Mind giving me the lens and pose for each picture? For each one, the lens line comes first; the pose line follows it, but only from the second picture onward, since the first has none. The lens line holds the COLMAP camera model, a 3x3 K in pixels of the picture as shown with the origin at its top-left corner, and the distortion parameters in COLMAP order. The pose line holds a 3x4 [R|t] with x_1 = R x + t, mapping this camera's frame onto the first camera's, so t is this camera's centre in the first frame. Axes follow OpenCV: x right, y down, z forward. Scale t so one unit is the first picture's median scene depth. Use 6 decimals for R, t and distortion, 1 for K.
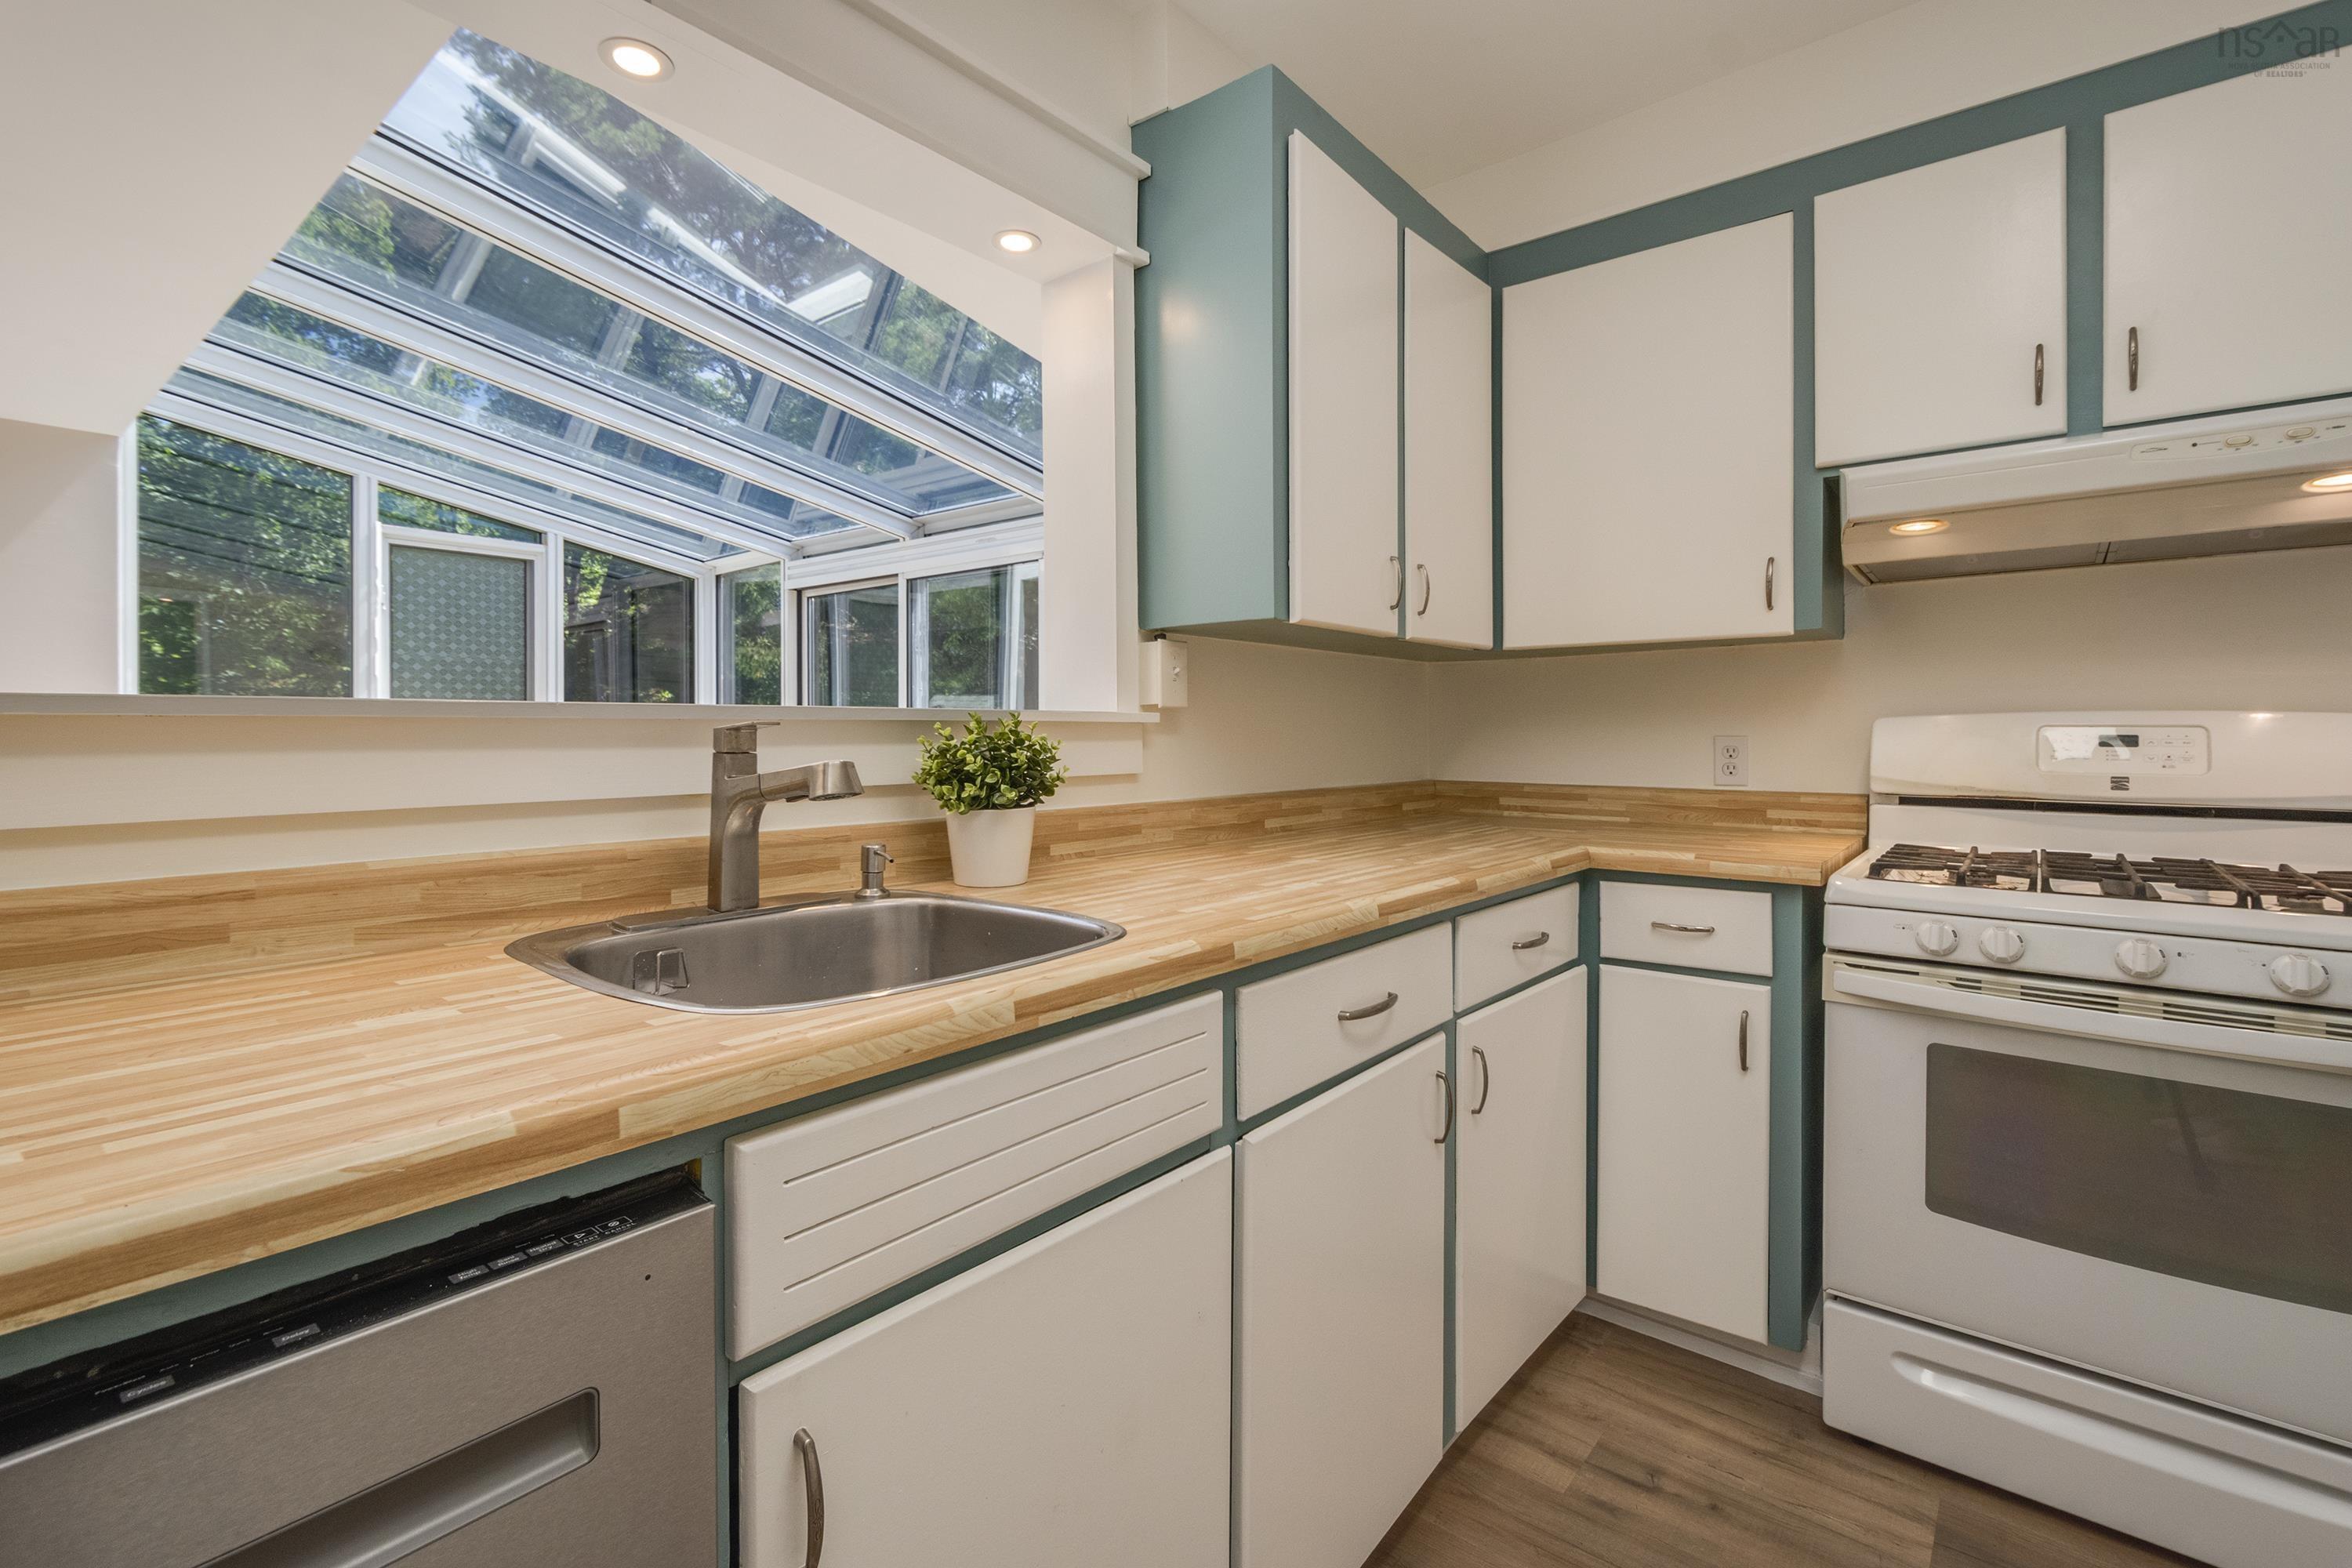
lens RADIAL K [[1048.9, 0, 1191.4], [0, 1048.9, 740.1], [0, 0, 1]] dist [0.002437, -0.000266]
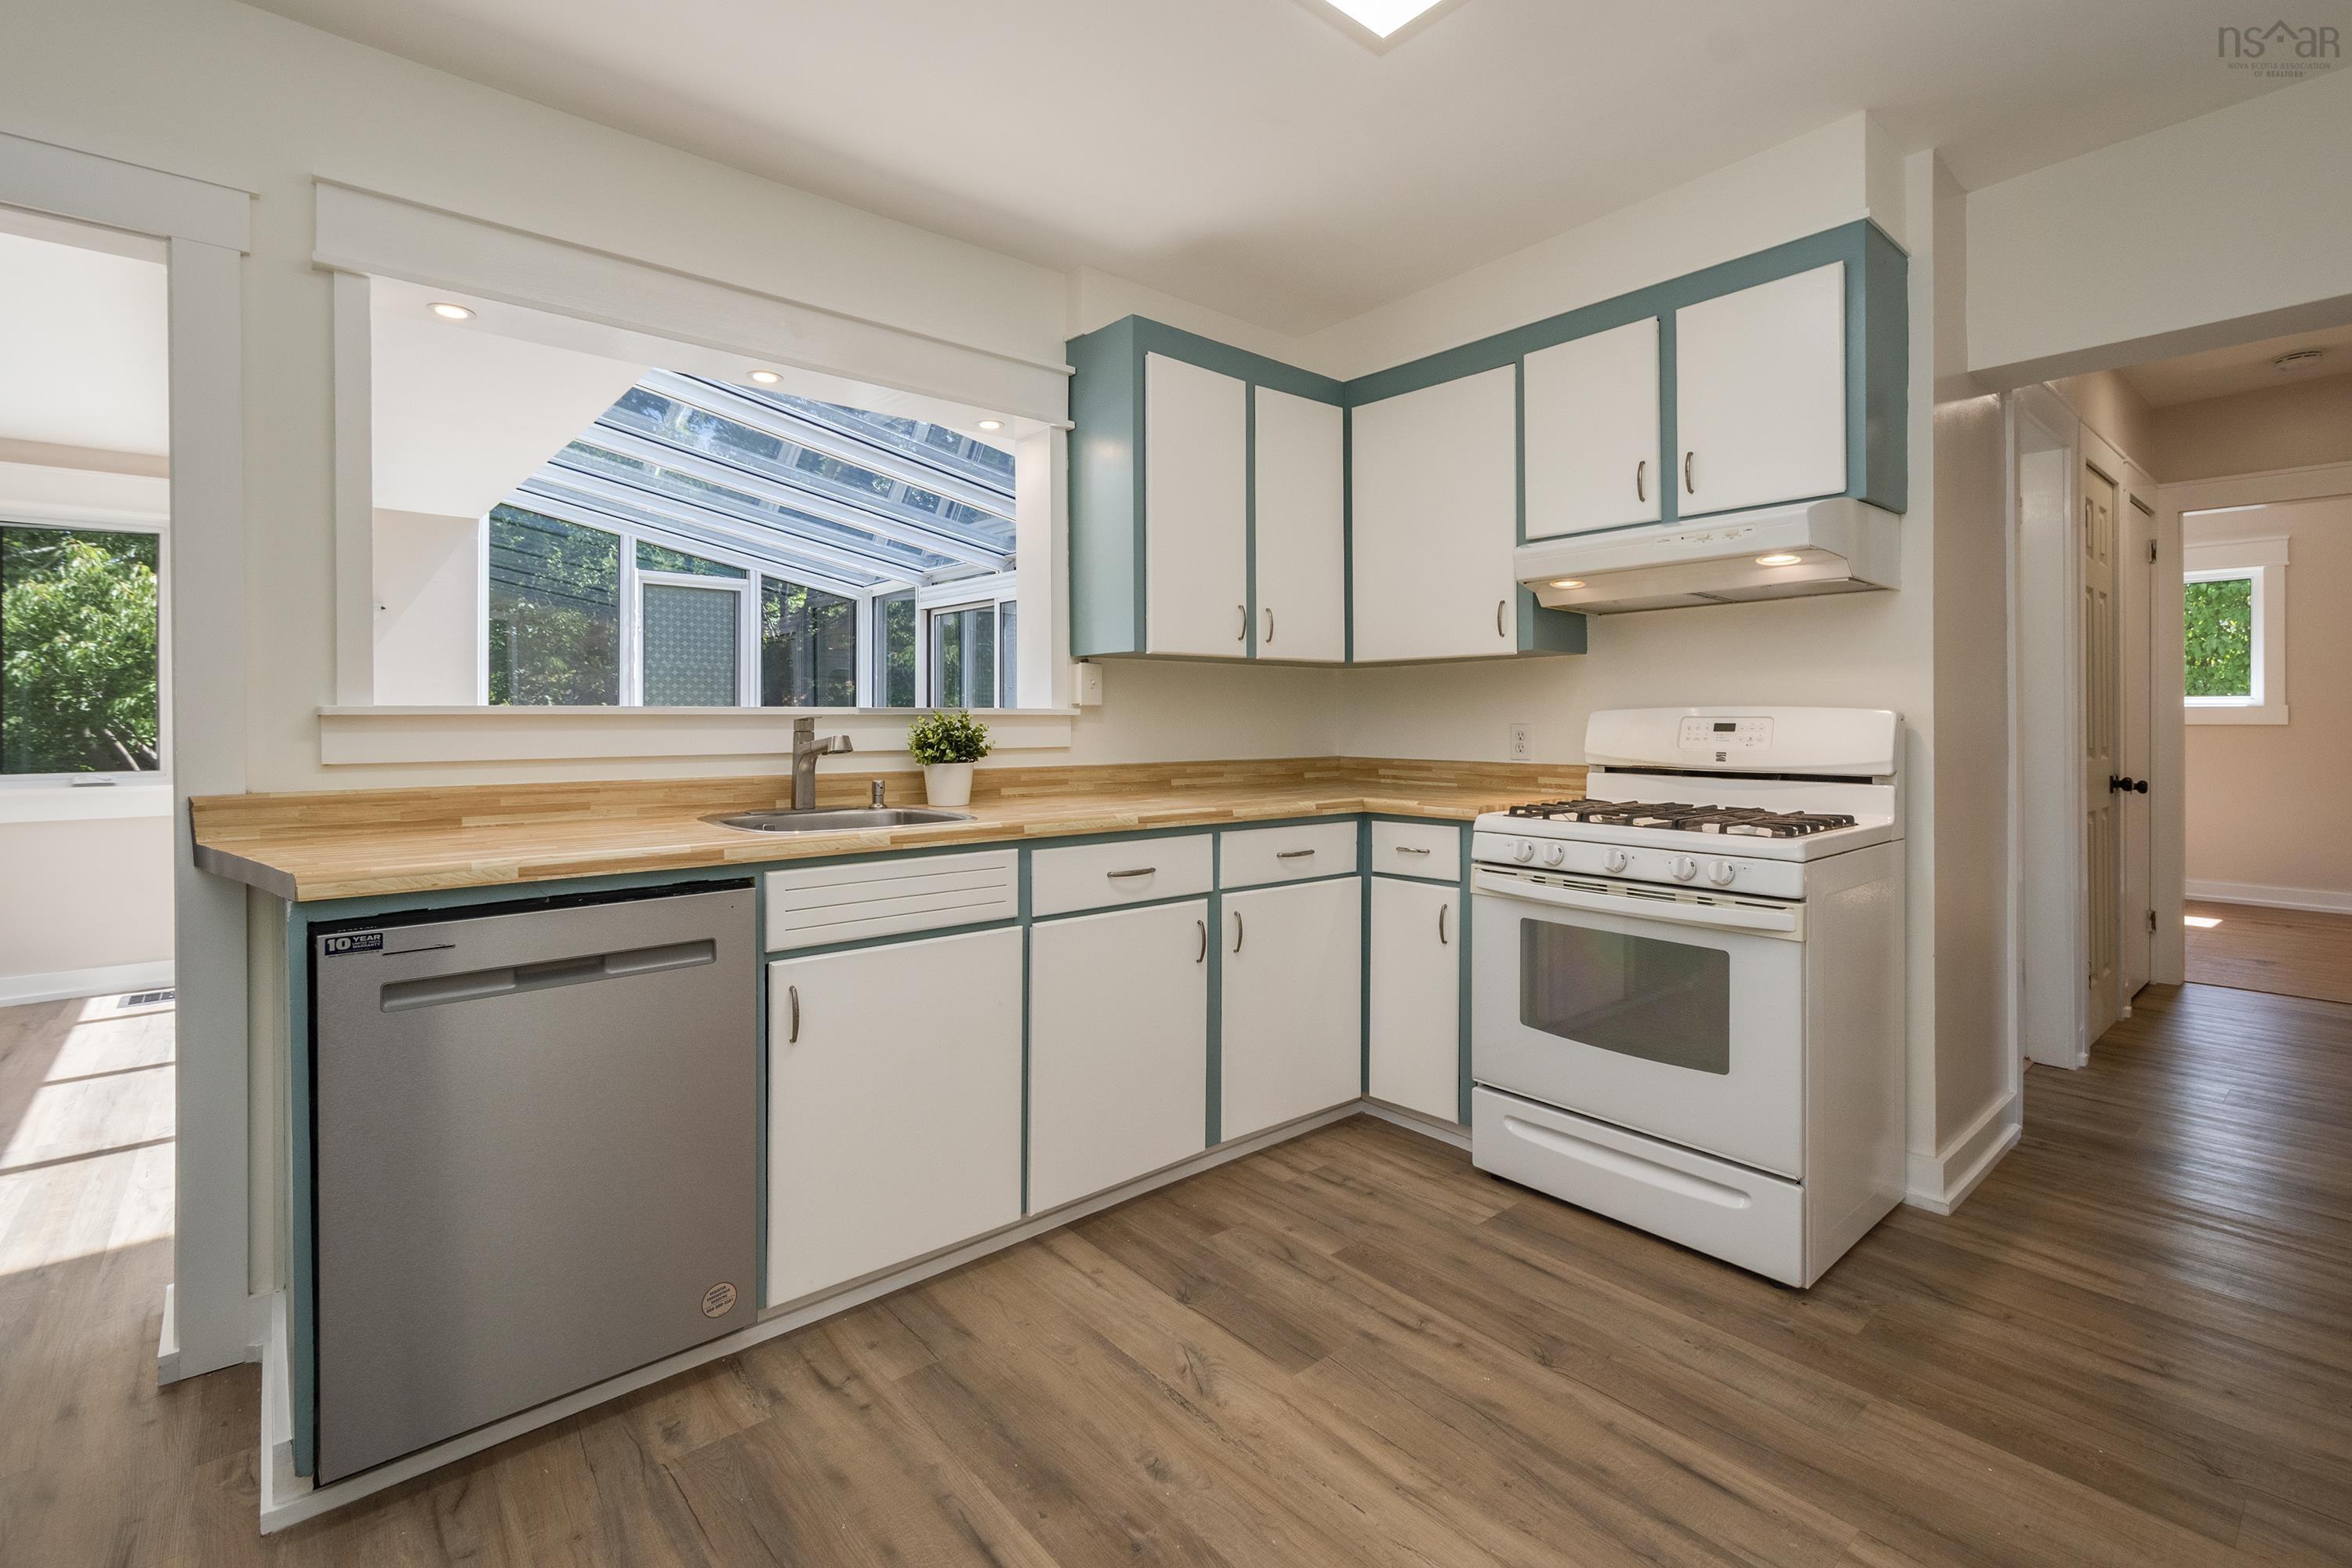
lens RADIAL K [[1055.4, 0, 1186.4], [0, 1055.4, 727.7], [0, 0, 1]] dist [0.006436, -0.001332]
pose [[0.984872, 0.001665, -0.173275, 0.429293], [-0.001663, 0.999999, 0.000154, 0.002162], [0.173275, 0.000136, 0.984873, -0.582700]]
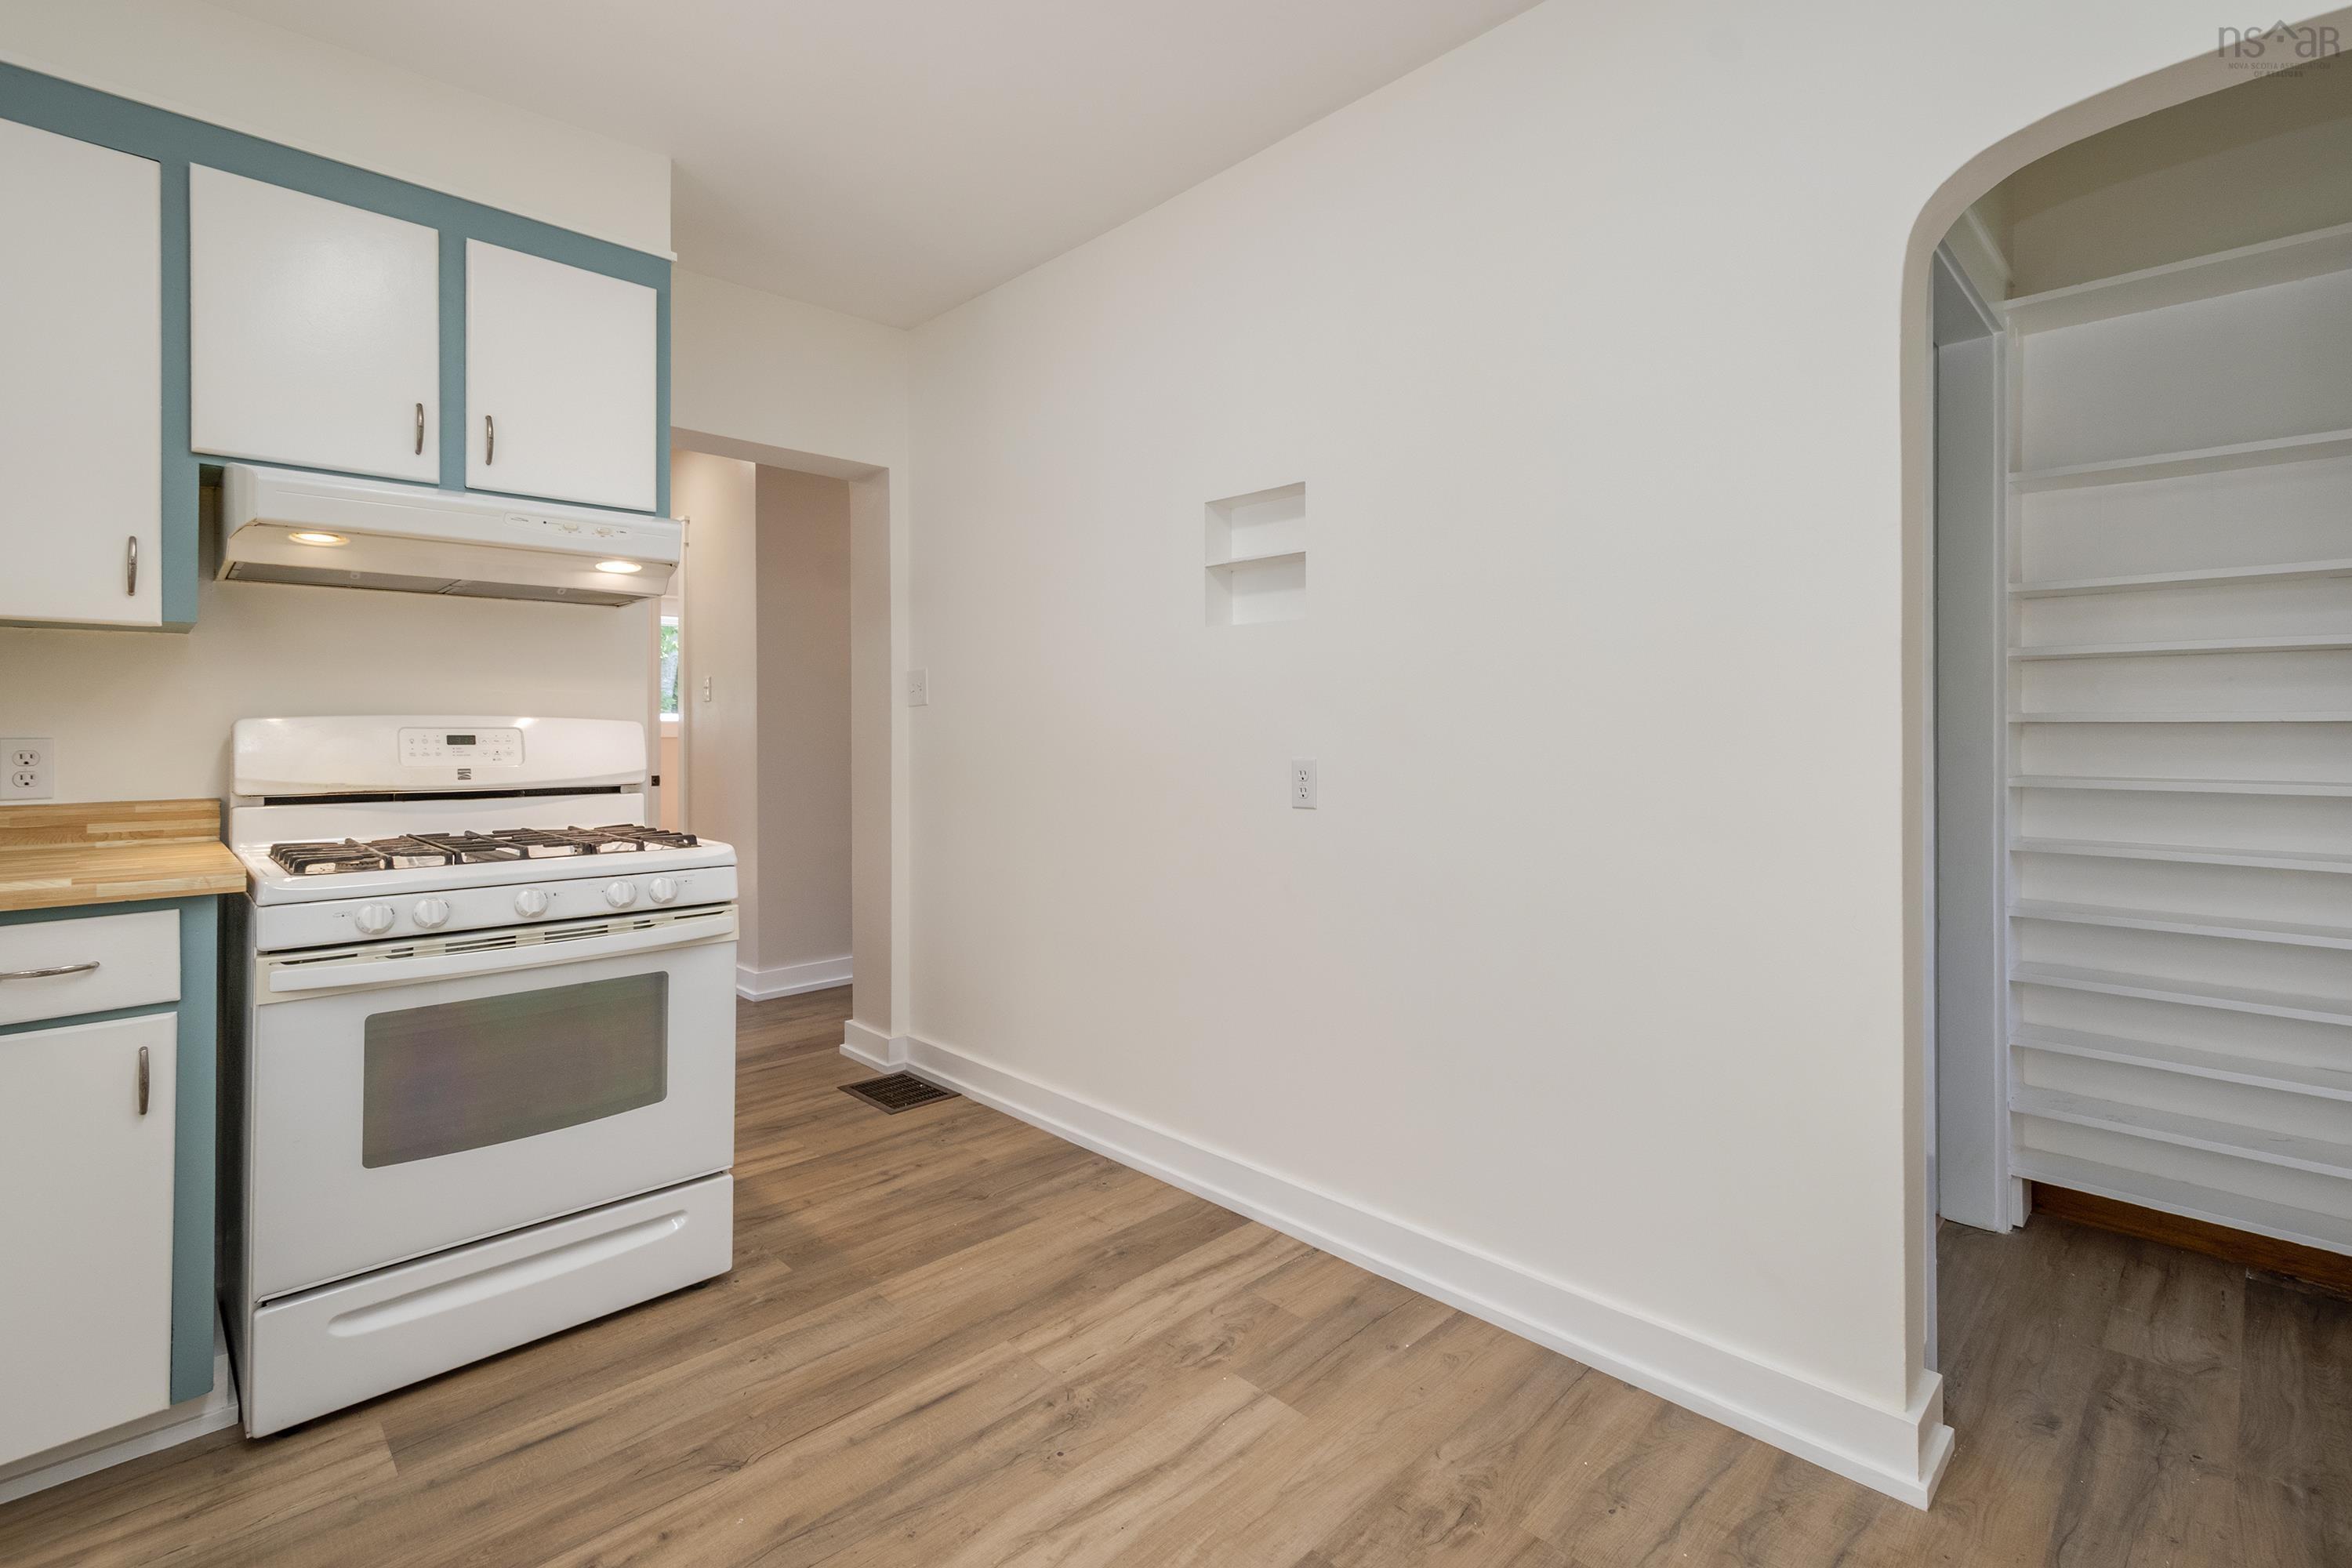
lens RADIAL K [[1055.4, 0, 1186.4], [0, 1055.4, 727.7], [0, 0, 1]] dist [0.006436, -0.001332]
pose [[0.106793, 0.003111, 0.994276, -0.276164], [0.007677, 0.999963, -0.003953, -0.002219], [-0.994252, 0.008056, 0.106765, 0.023336]]
